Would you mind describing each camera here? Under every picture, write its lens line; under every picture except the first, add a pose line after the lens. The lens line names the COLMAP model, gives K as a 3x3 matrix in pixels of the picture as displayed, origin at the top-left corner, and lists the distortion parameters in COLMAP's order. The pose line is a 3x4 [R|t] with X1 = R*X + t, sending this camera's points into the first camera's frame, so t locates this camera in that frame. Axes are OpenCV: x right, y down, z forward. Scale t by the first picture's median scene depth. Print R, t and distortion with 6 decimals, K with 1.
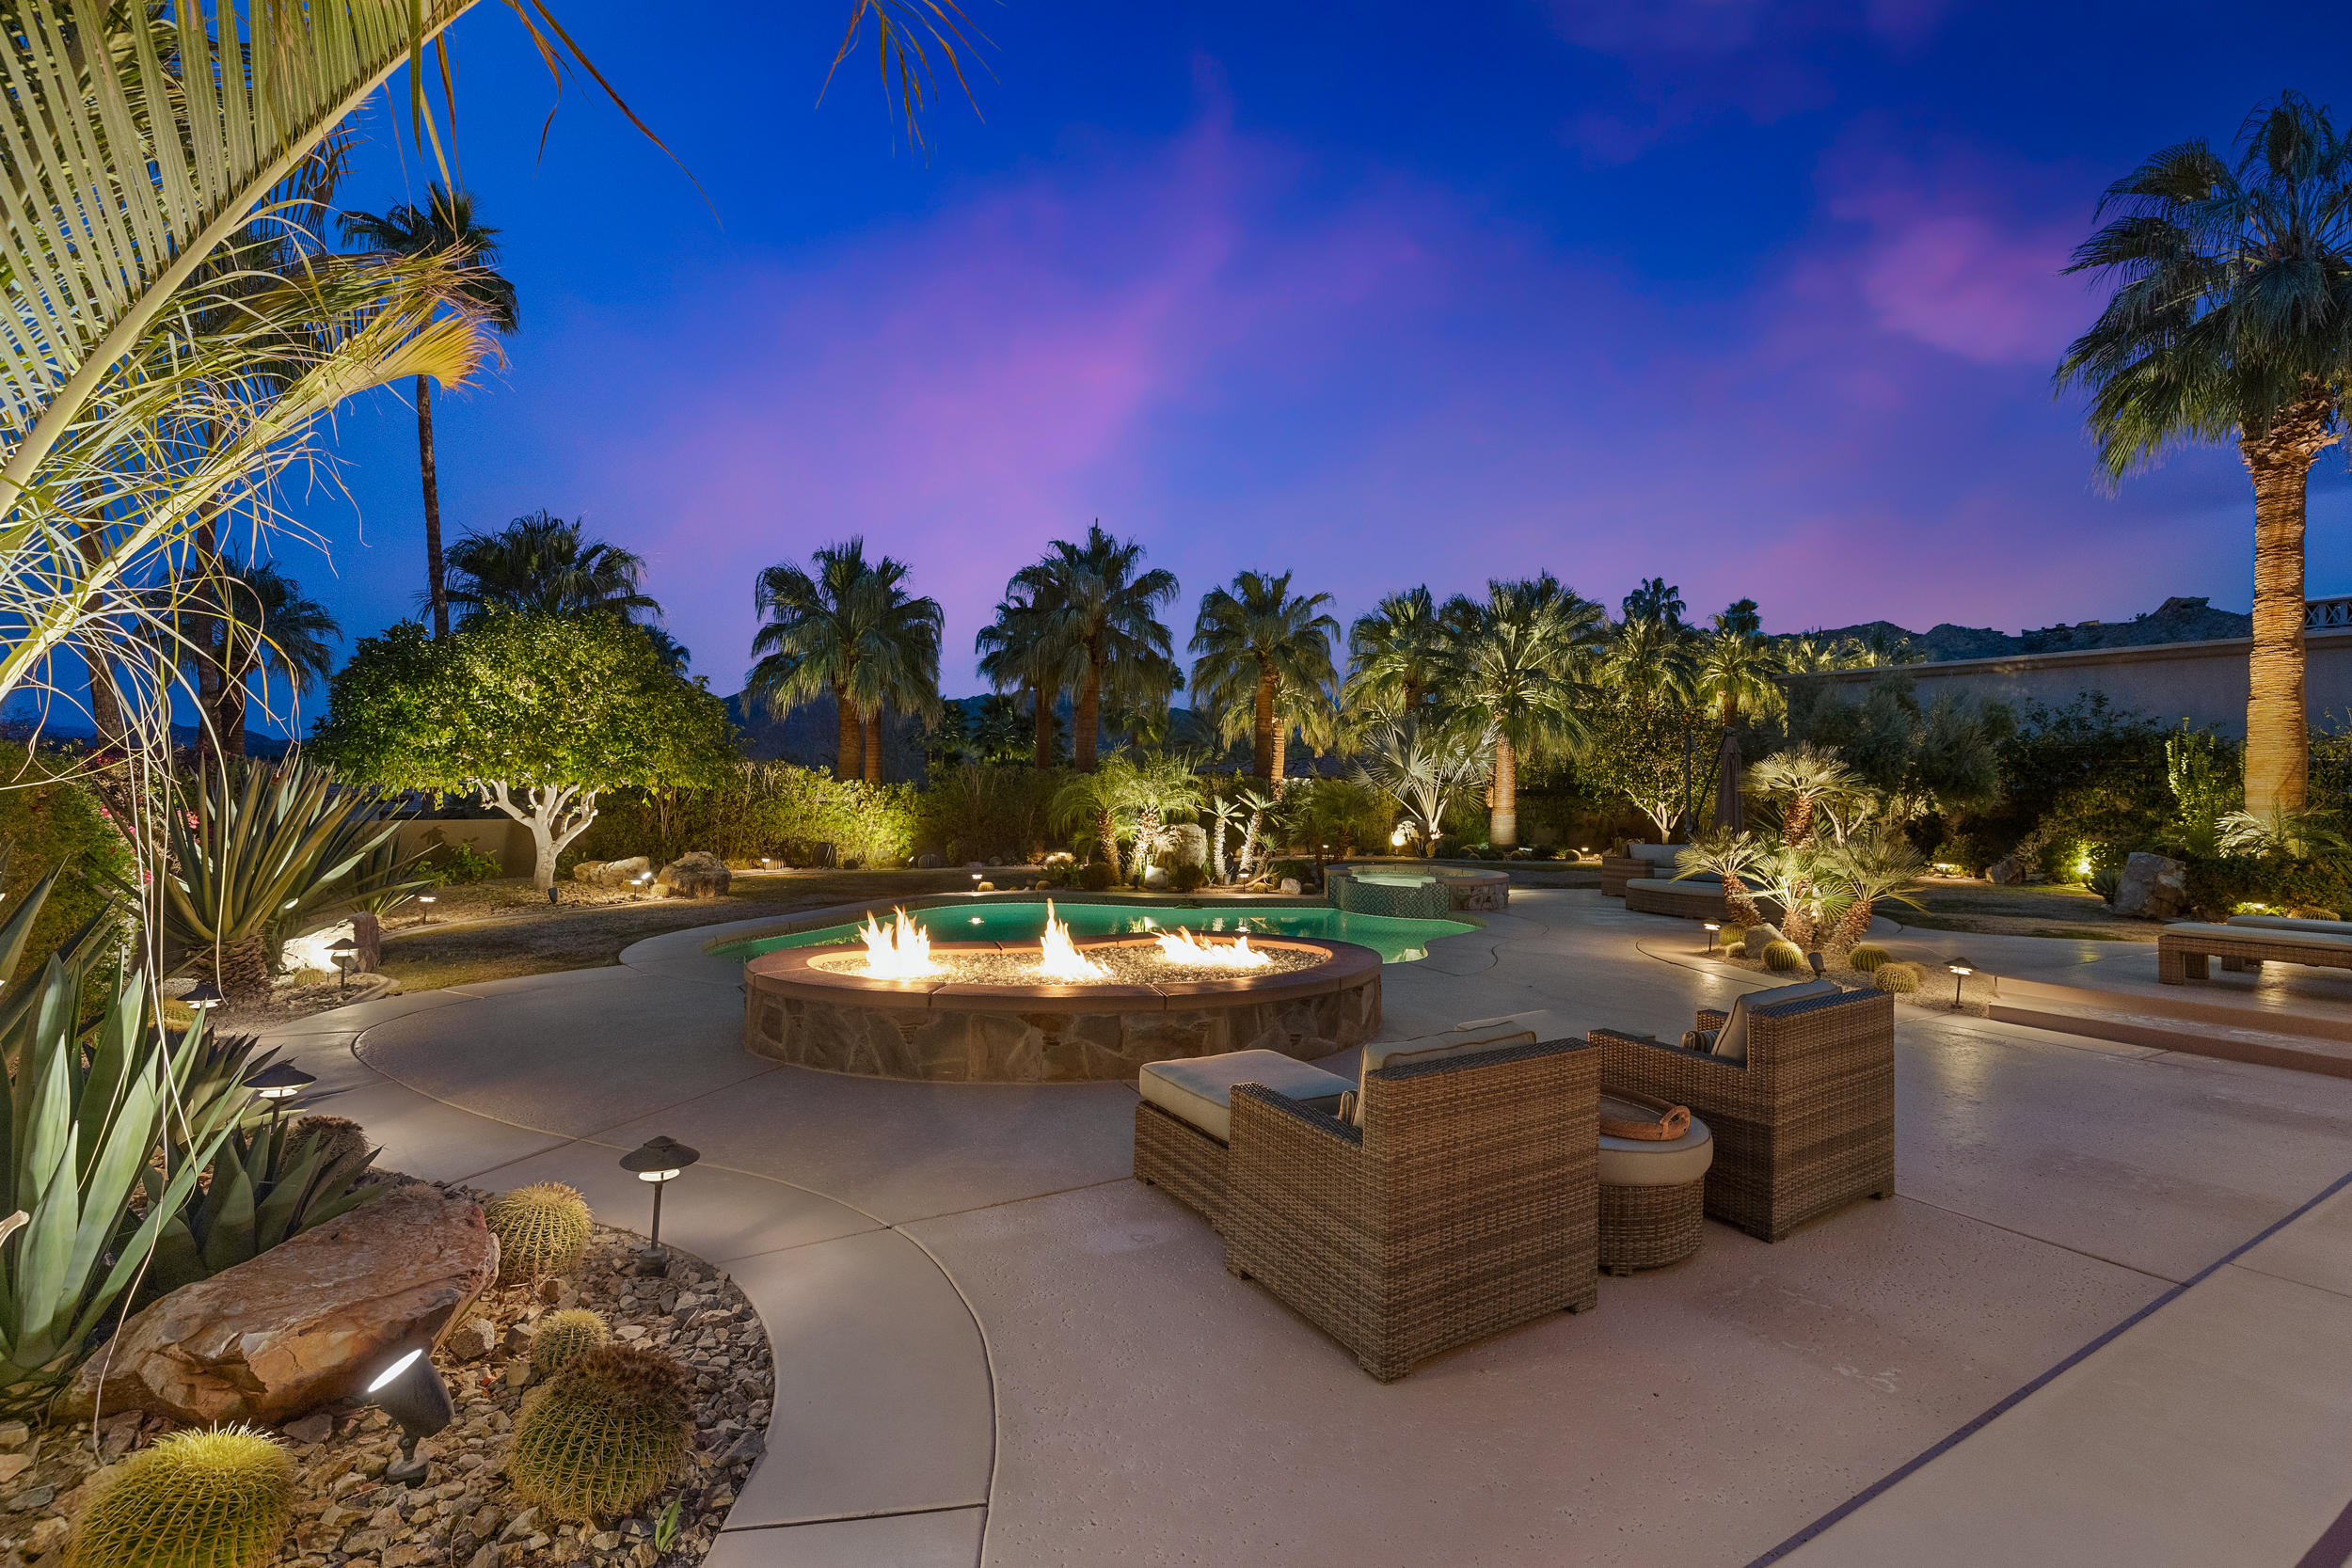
lens RADIAL K [[1014.7, 0, 1171.6], [0, 1014.7, 781.9], [0, 0, 1]] dist [0.000459, 0.000033]
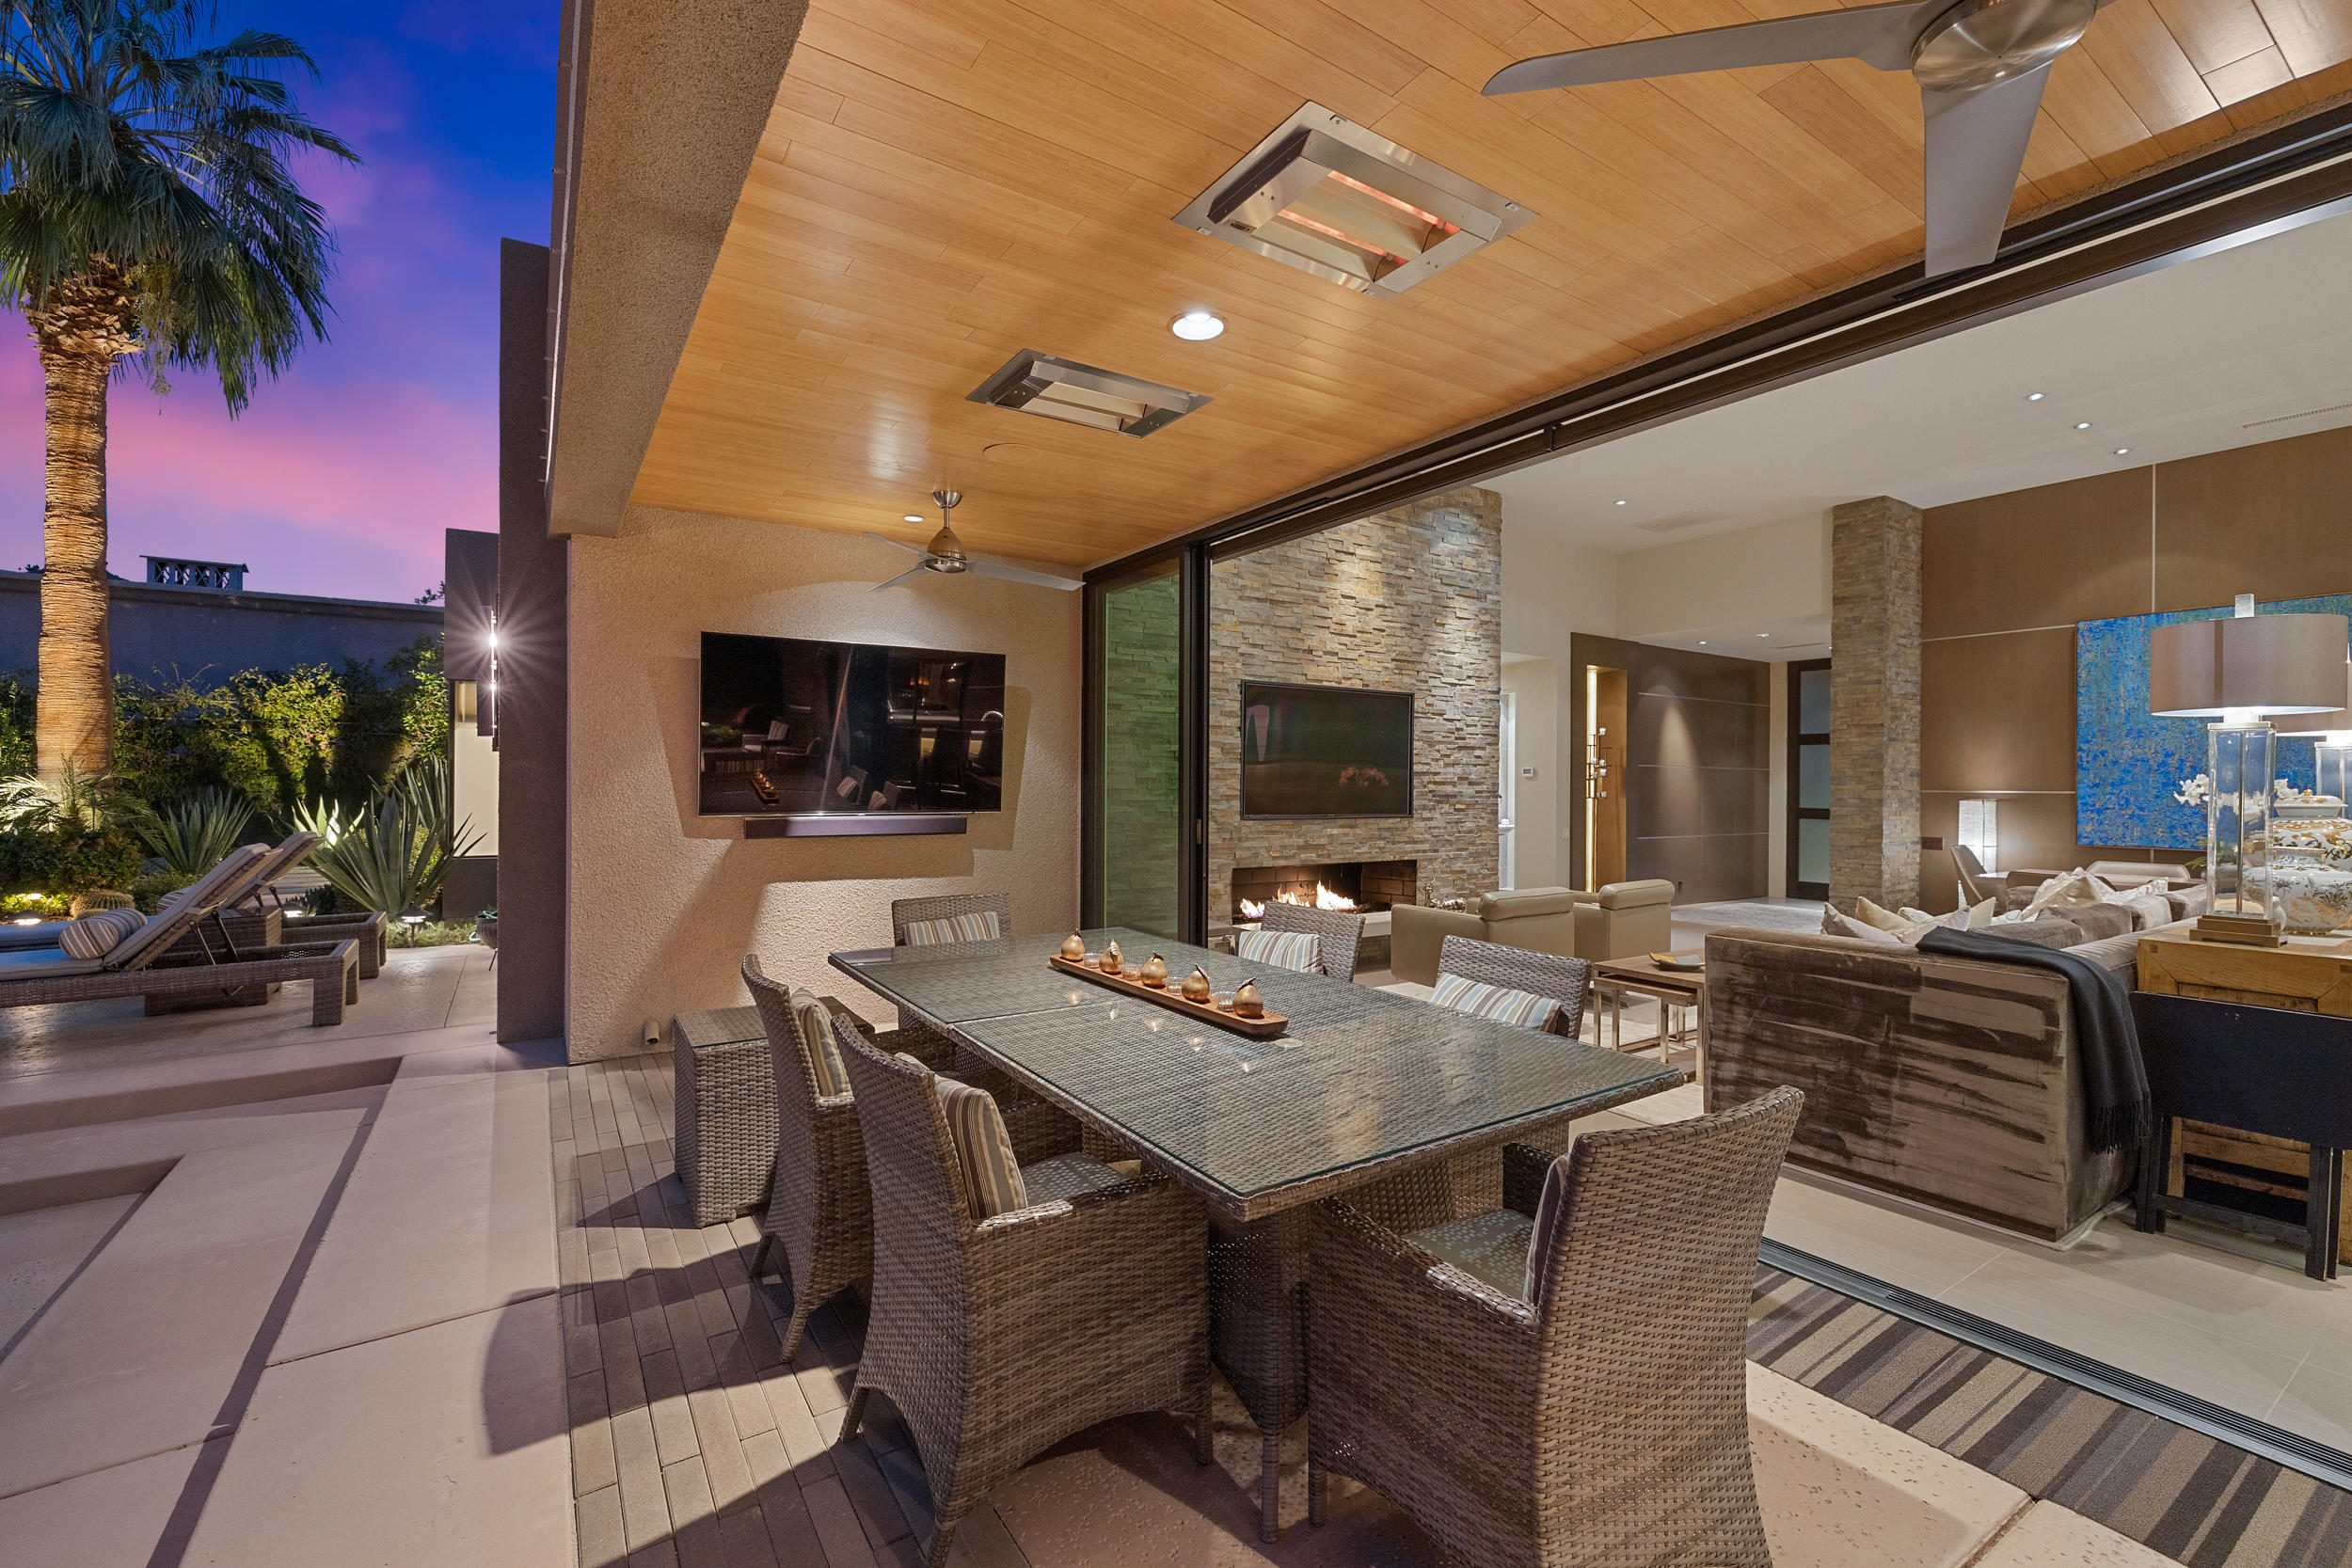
lens RADIAL K [[984.1, 0, 1170.1], [0, 984.1, 784.5], [0, 0, 1]] dist [-0.000216, 0.000055]
pose [[-0.046774, -0.025148, 0.998589, 0.217444], [-0.011476, 0.999631, 0.024637, 0.005982], [-0.998840, -0.010308, -0.047046, 0.129722]]
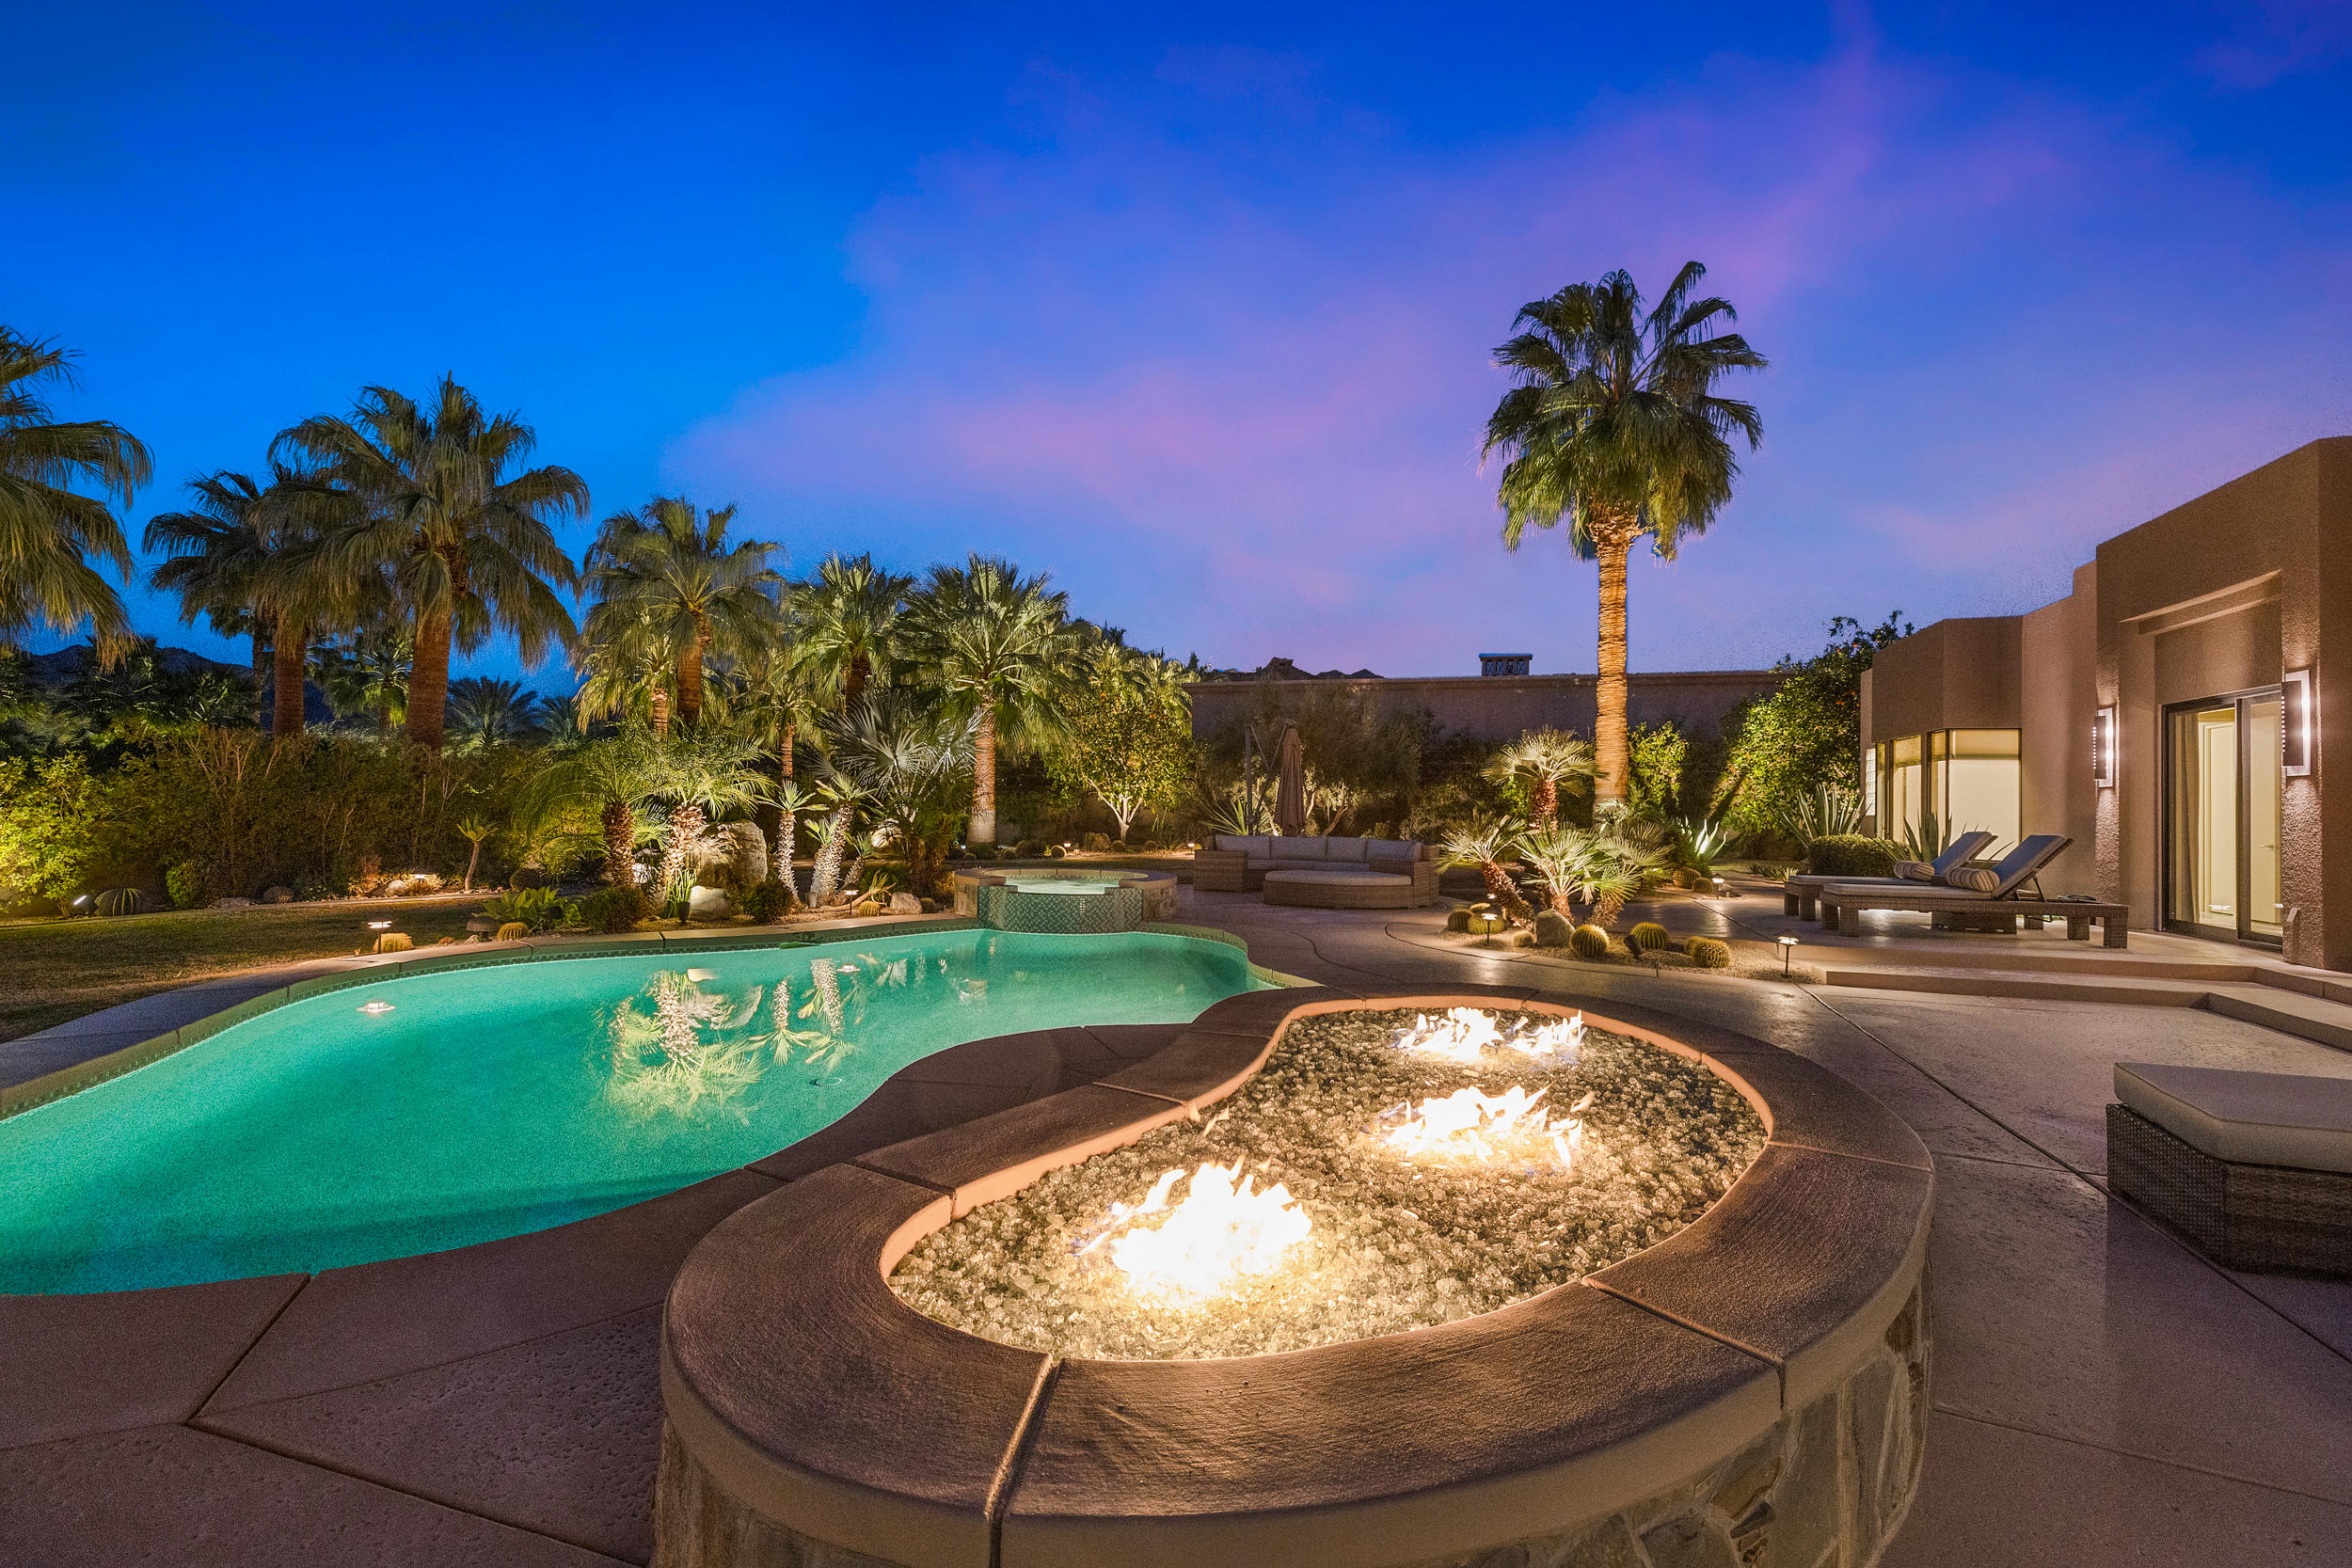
lens RADIAL K [[997.1, 0, 1169.9], [0, 997.1, 781.0], [0, 0, 1]] dist [0.000060, 0.000056]
pose [[0.775234, 0.010224, 0.631592, -0.187413], [-0.008471, 0.999947, -0.005789, 0.015548], [-0.631618, -0.000863, 0.775279, 0.304290]]
